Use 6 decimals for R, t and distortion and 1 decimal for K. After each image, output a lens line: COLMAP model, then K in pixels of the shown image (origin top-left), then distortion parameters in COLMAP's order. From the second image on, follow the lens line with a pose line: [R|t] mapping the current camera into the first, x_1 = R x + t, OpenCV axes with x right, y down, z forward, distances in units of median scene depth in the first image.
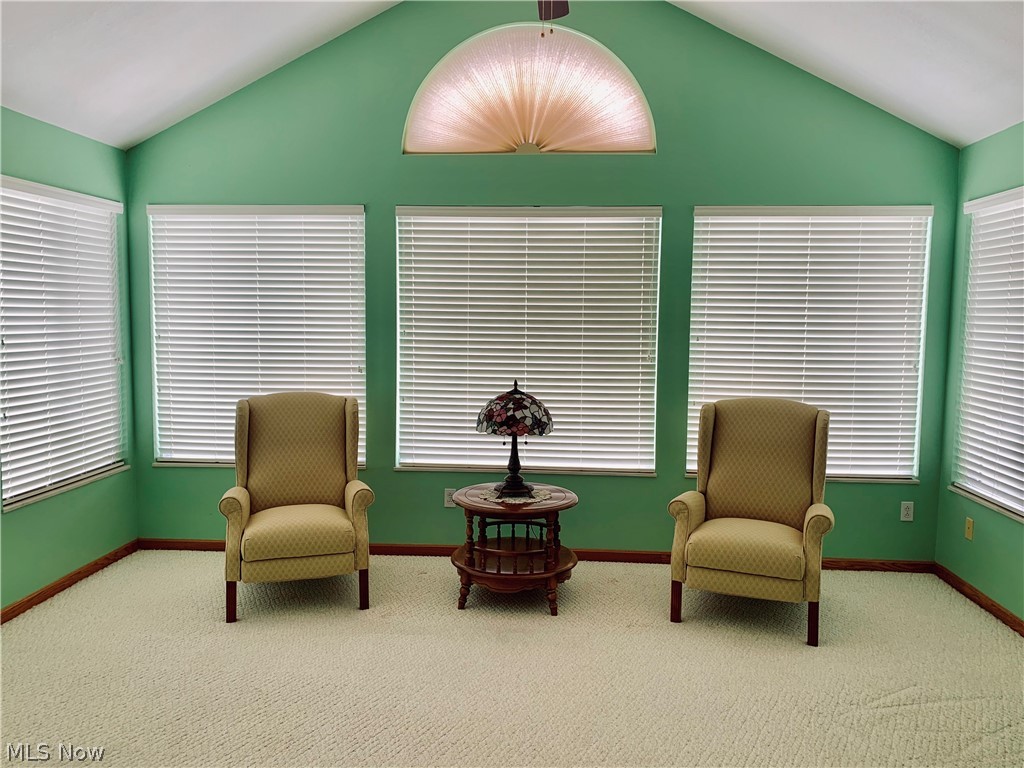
lens RADIAL K [[781.2, 0, 511.4], [0, 781.2, 386.8], [0, 0, 1]] dist [0.022487, -0.034585]
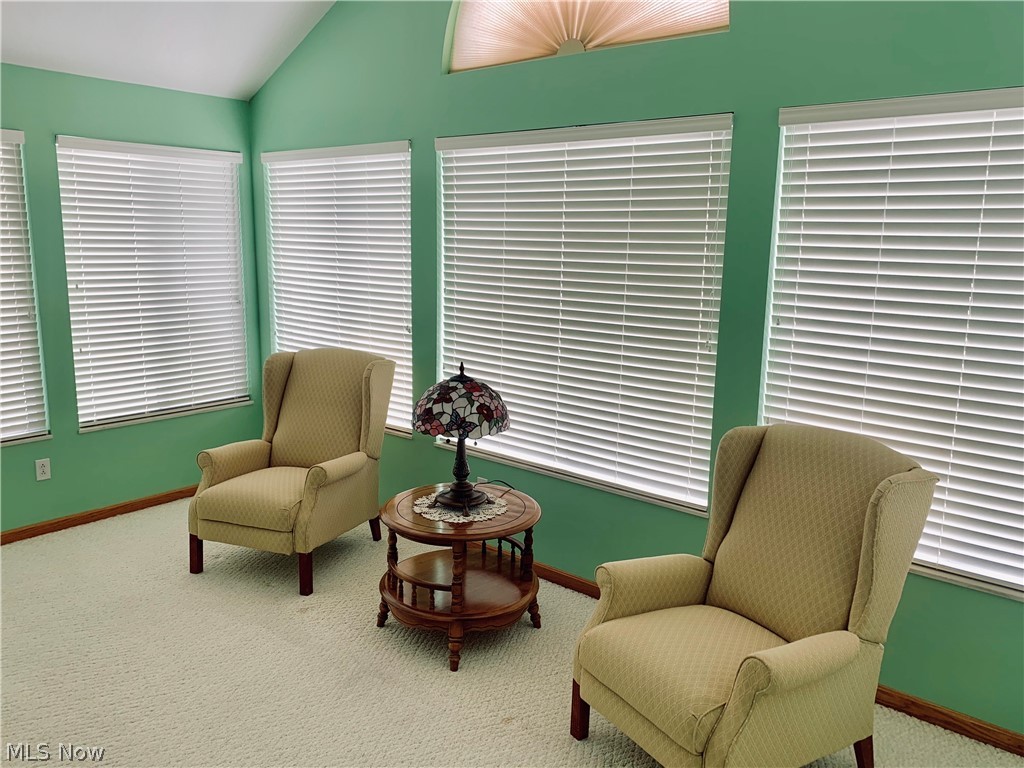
lens RADIAL K [[781.2, 0, 510.0], [0, 781.2, 381.8], [0, 0, 1]] dist [0.022487, -0.034585]
pose [[0.807984, 0.114609, -0.577950, 0.440492], [-0.064603, 0.992218, 0.106443, -0.066950], [0.585652, -0.048667, 0.809100, 0.355586]]
